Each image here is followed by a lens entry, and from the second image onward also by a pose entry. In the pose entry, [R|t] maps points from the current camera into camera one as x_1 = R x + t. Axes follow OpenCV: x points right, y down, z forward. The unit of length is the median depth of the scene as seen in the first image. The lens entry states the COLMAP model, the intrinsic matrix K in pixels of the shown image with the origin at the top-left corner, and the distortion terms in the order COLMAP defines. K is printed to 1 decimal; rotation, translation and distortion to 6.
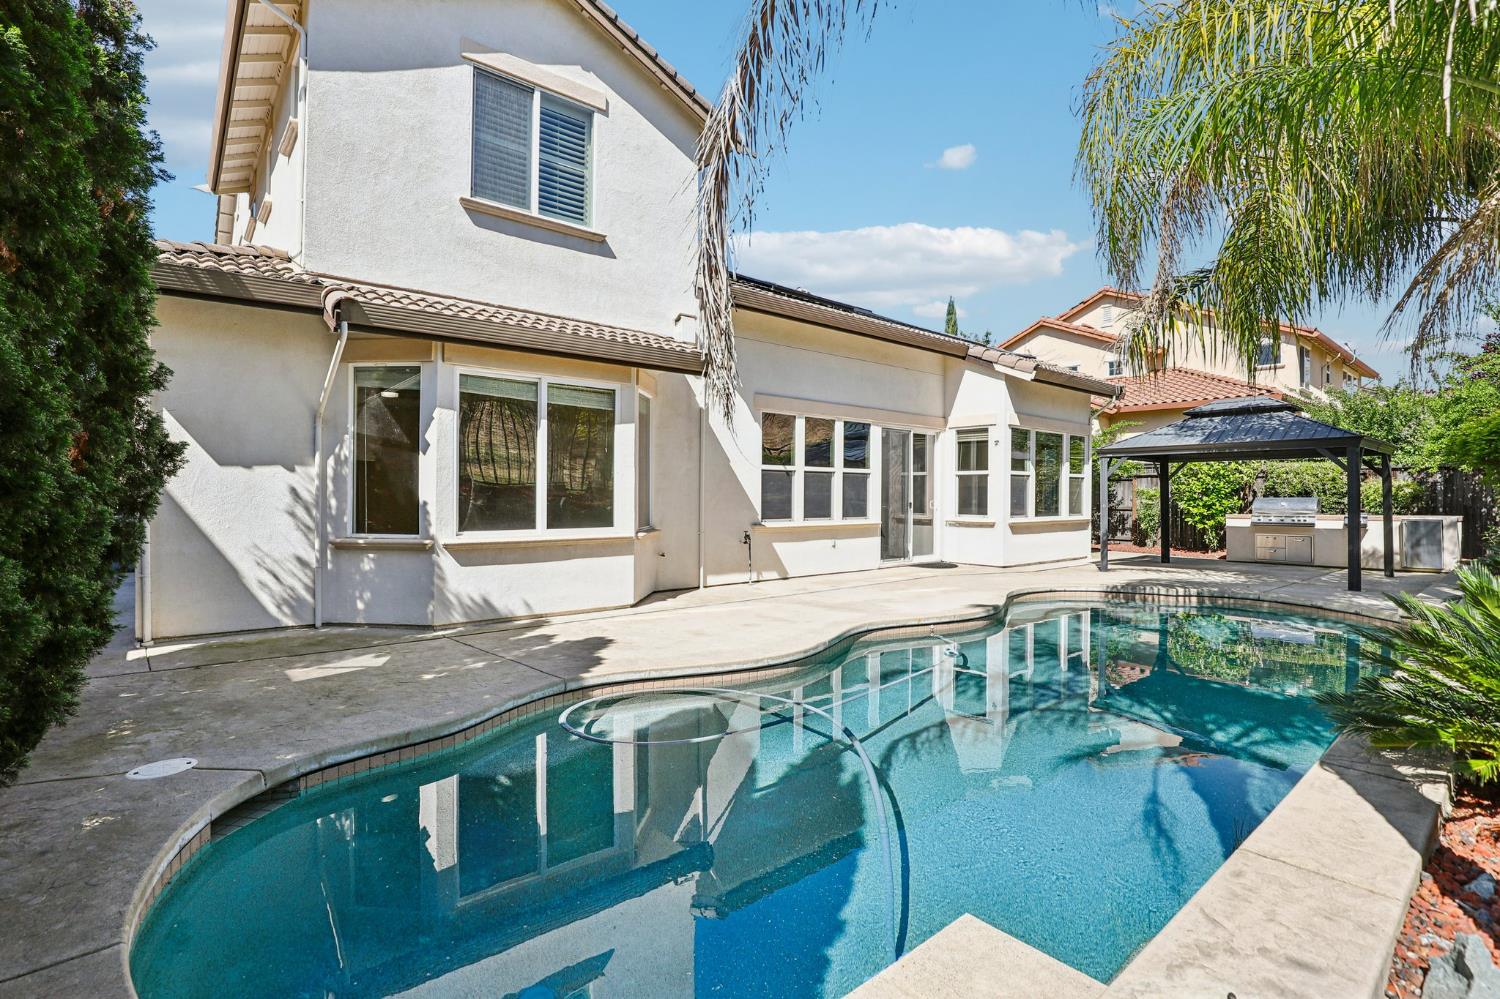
lens RADIAL K [[712.1, 0, 739.7], [0, 712.1, 489.8], [0, 0, 1]] dist [-0.020059, 0.001079]
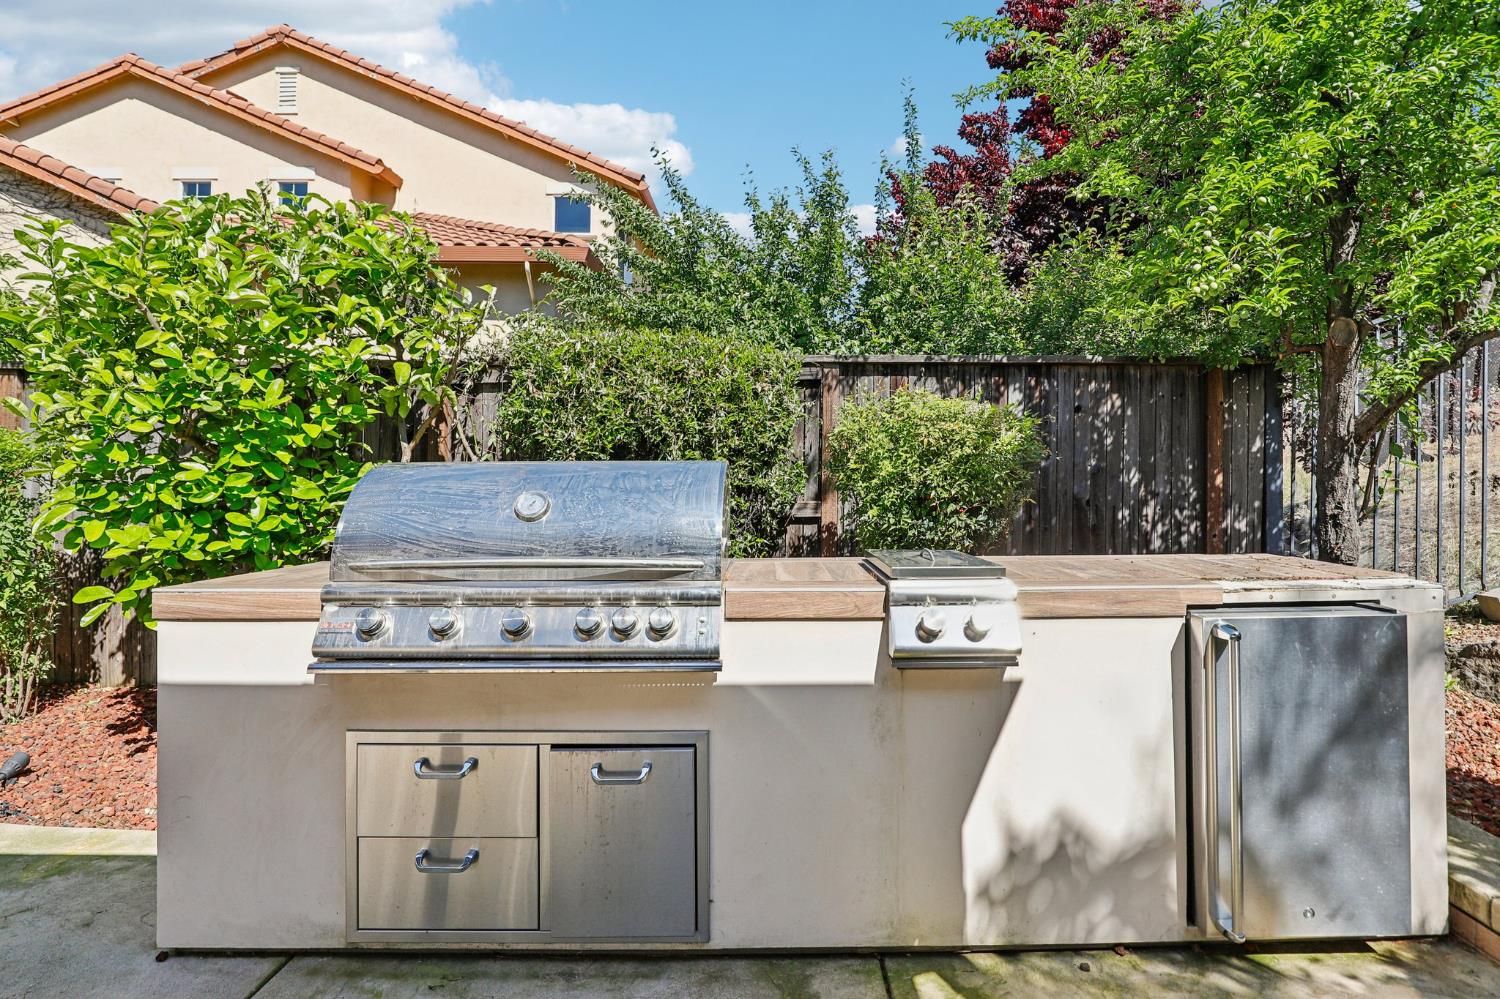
lens RADIAL K [[771.4, 0, 745.3], [0, 771.4, 490.9], [0, 0, 1]] dist [-0.019891, 0.000884]
pose [[0.670362, -0.002841, 0.742029, 0.610839], [-0.006661, 0.999929, 0.009846, 0.014935], [-0.742004, -0.011544, 0.670296, 0.768878]]
